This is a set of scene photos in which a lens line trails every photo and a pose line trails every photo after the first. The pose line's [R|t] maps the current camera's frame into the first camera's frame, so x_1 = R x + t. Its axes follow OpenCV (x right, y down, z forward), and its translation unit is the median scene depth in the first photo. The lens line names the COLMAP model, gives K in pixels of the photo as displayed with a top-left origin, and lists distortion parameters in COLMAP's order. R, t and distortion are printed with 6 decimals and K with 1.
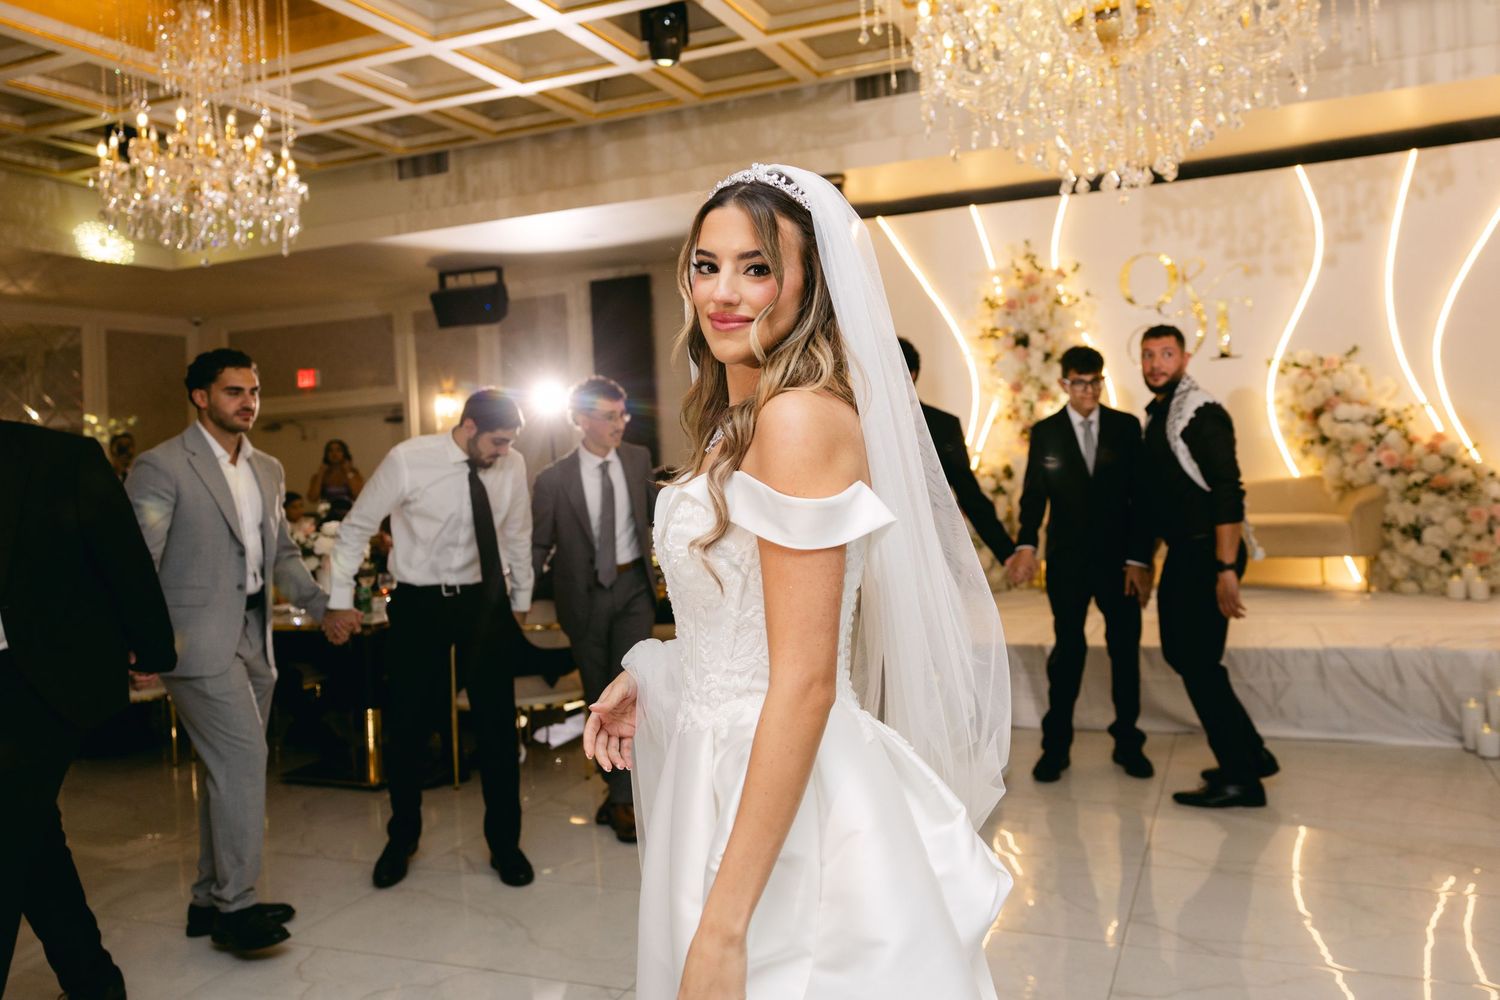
lens RADIAL K [[1118.4, 0, 806.0], [0, 1118.4, 430.5], [0, 0, 1]] dist [-0.008360, 0.004035]
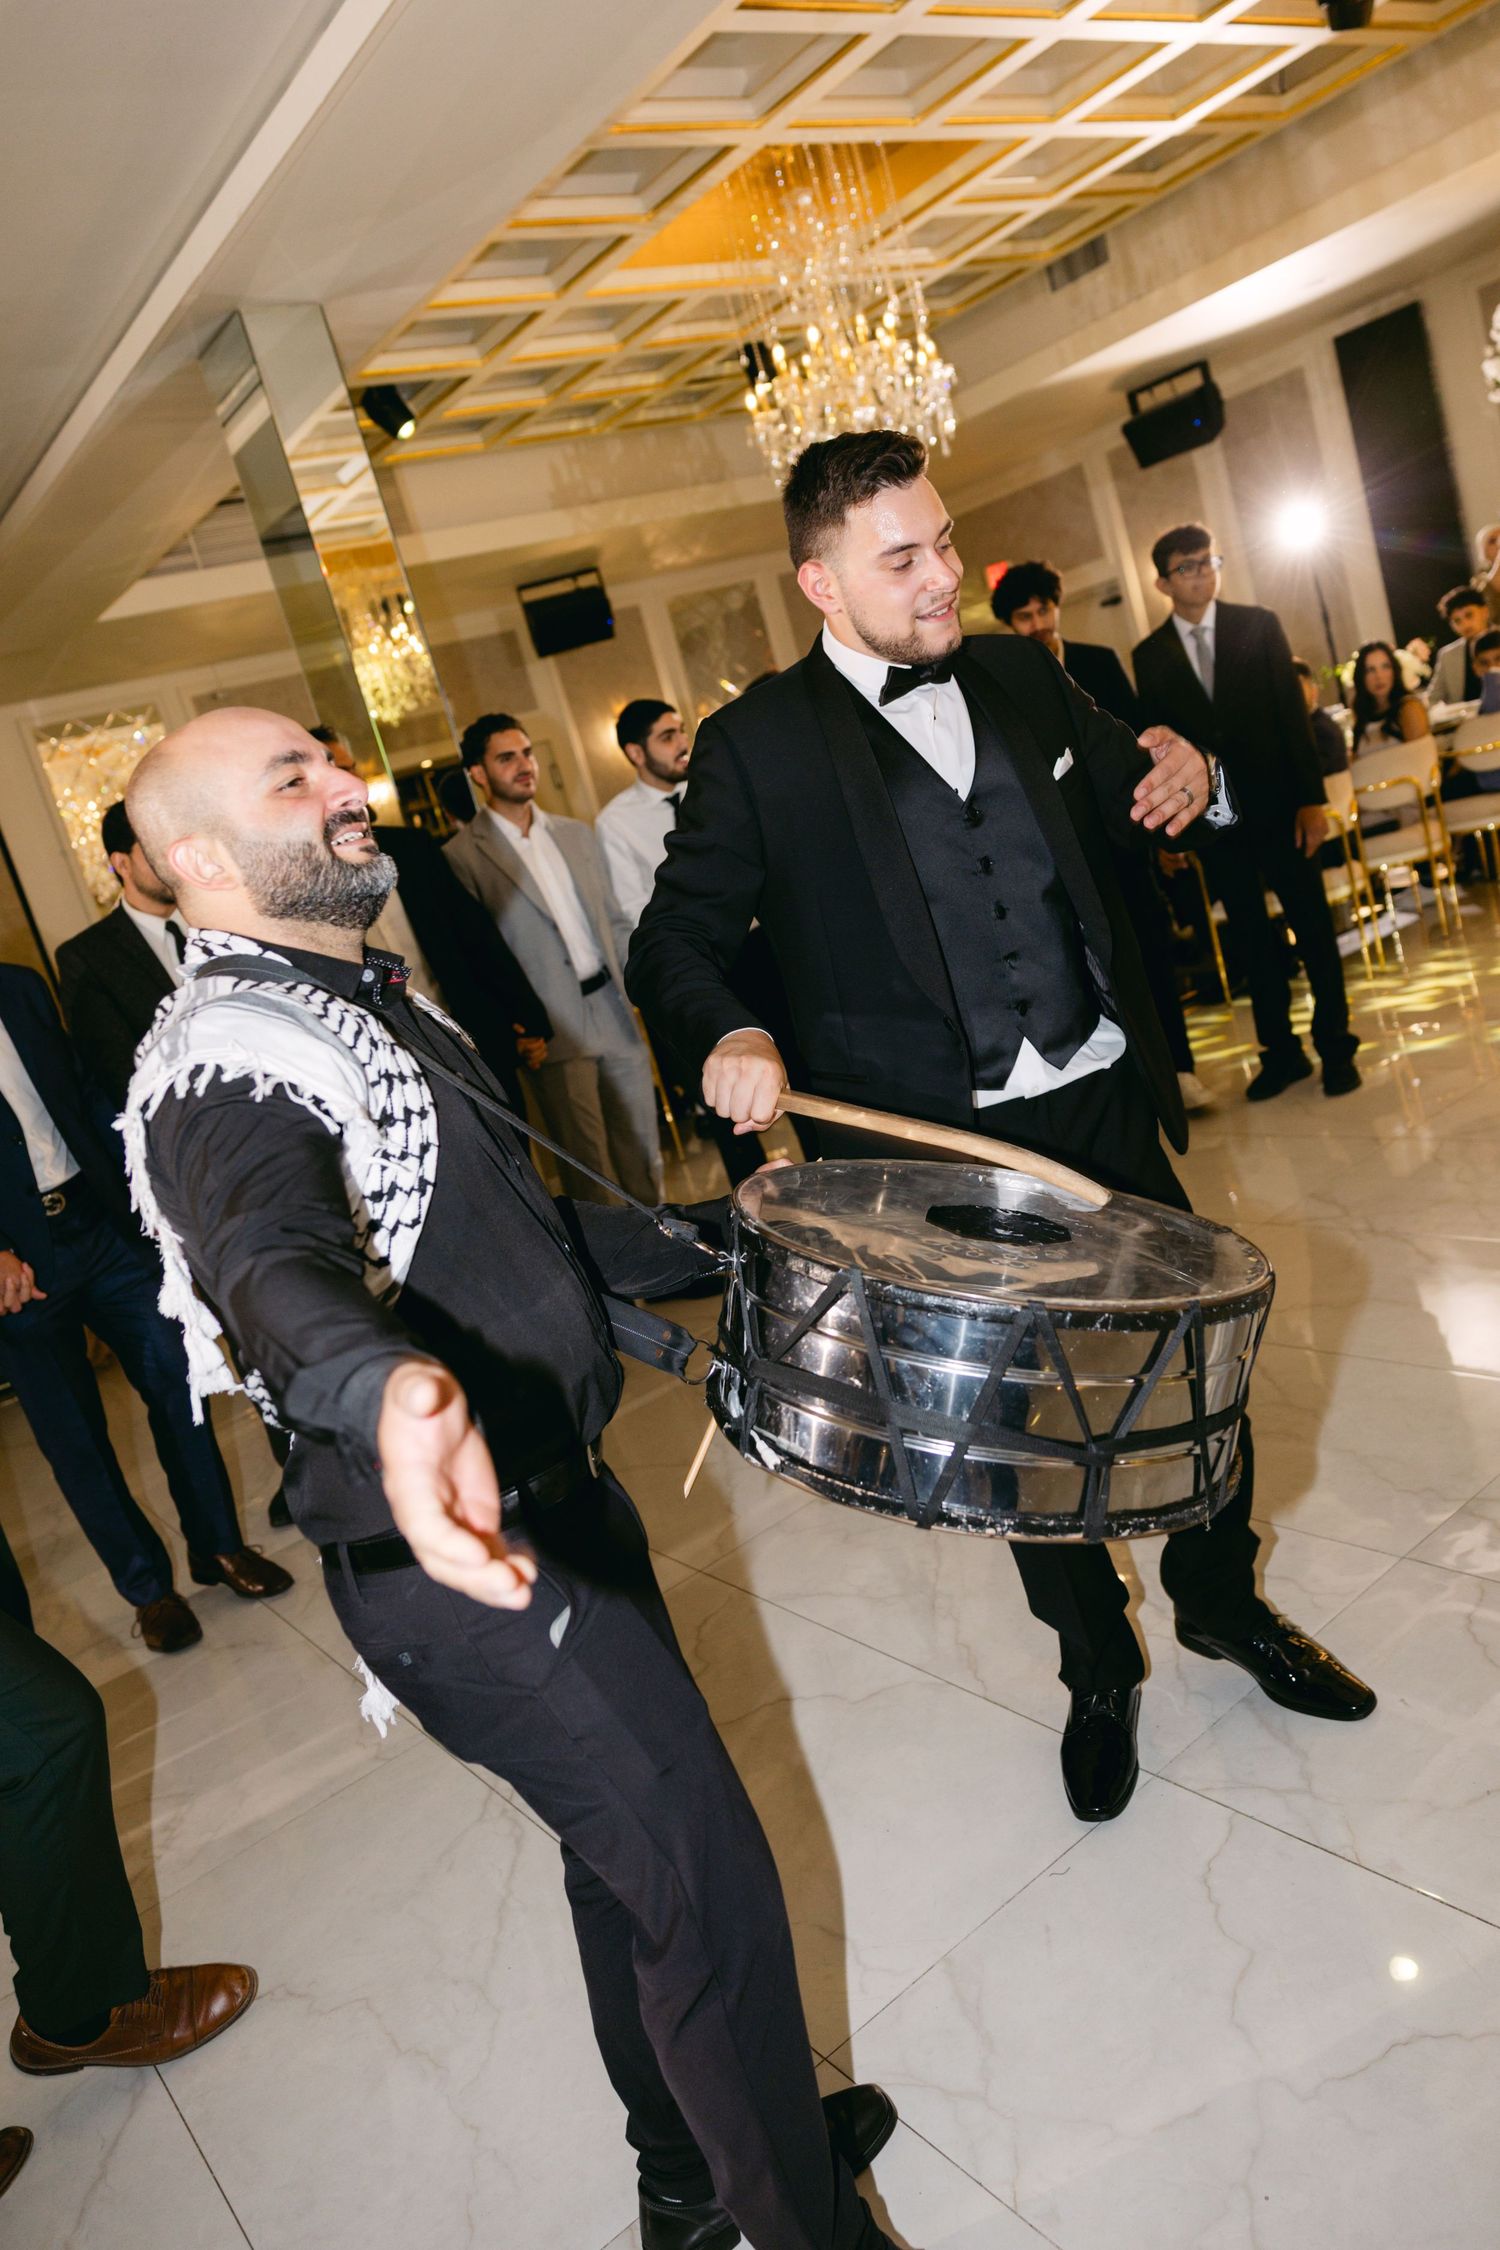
lens RADIAL K [[1677.7, 0, 780.2], [0, 1677.7, 1096.2], [0, 0, 1]] dist [-0.008360, 0.004035]
pose [[0.824384, -0.068884, -0.561824, 0.097021], [0.237584, 0.943010, 0.232995, -0.016306], [0.513756, -0.325557, 0.793768, -0.204841]]
